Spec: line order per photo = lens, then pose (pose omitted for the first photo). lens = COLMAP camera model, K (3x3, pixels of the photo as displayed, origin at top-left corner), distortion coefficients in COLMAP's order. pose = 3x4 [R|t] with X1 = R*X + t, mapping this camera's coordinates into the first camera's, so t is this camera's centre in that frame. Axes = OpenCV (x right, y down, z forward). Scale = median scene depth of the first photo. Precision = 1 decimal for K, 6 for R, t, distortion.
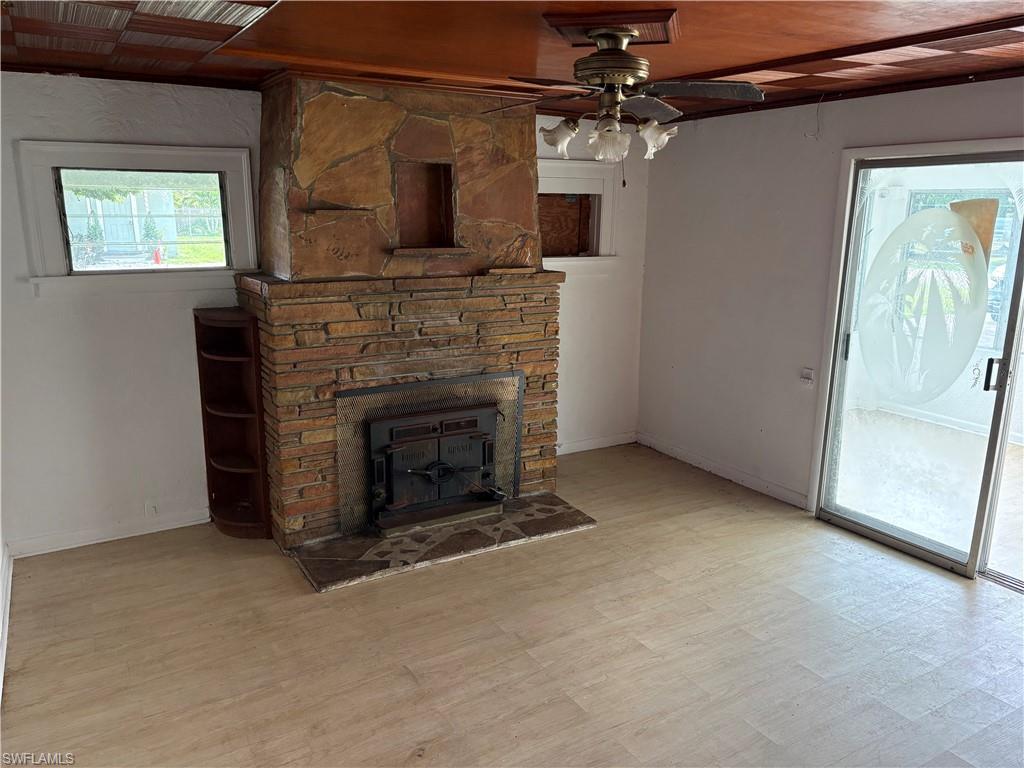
lens RADIAL K [[774.1, 0, 512.4], [0, 774.1, 385.0], [0, 0, 1]] dist [0.050486, -0.050214]
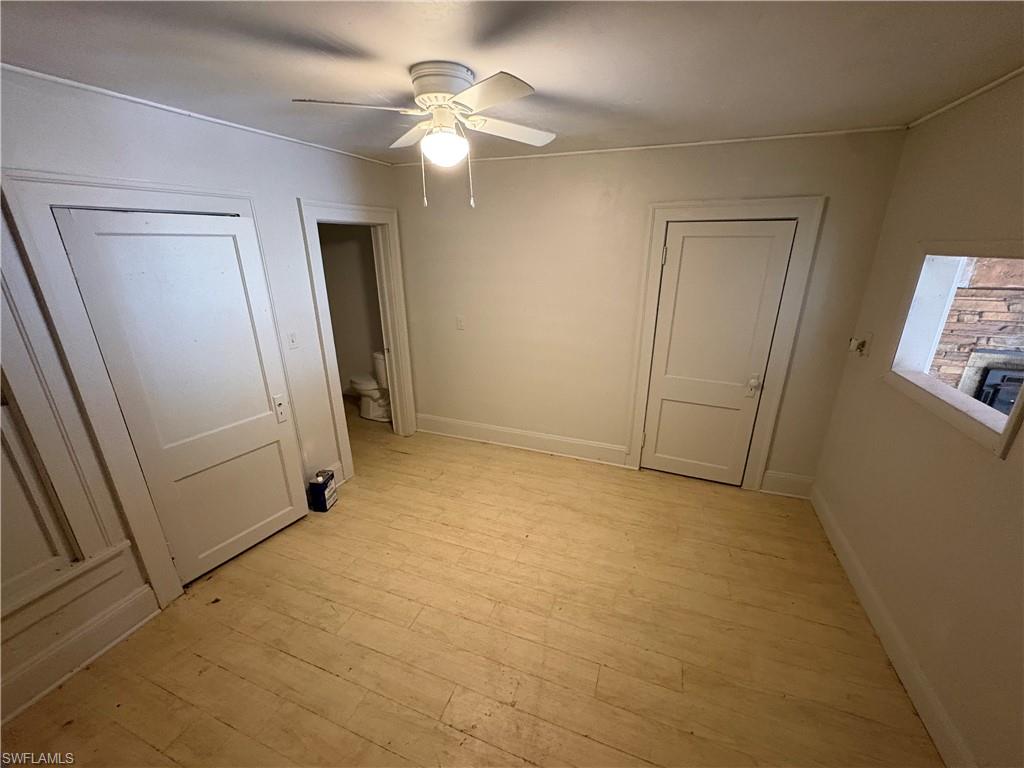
lens RADIAL K [[408.9, 0, 513.9], [0, 408.9, 384.0], [0, 0, 1]] dist [-0.000818, 0.000358]
pose [[0.629093, 0.243889, -0.738079, -0.181211], [-0.168247, 0.969718, 0.177028, 0.107050], [0.758904, 0.012813, 0.651077, -0.508670]]
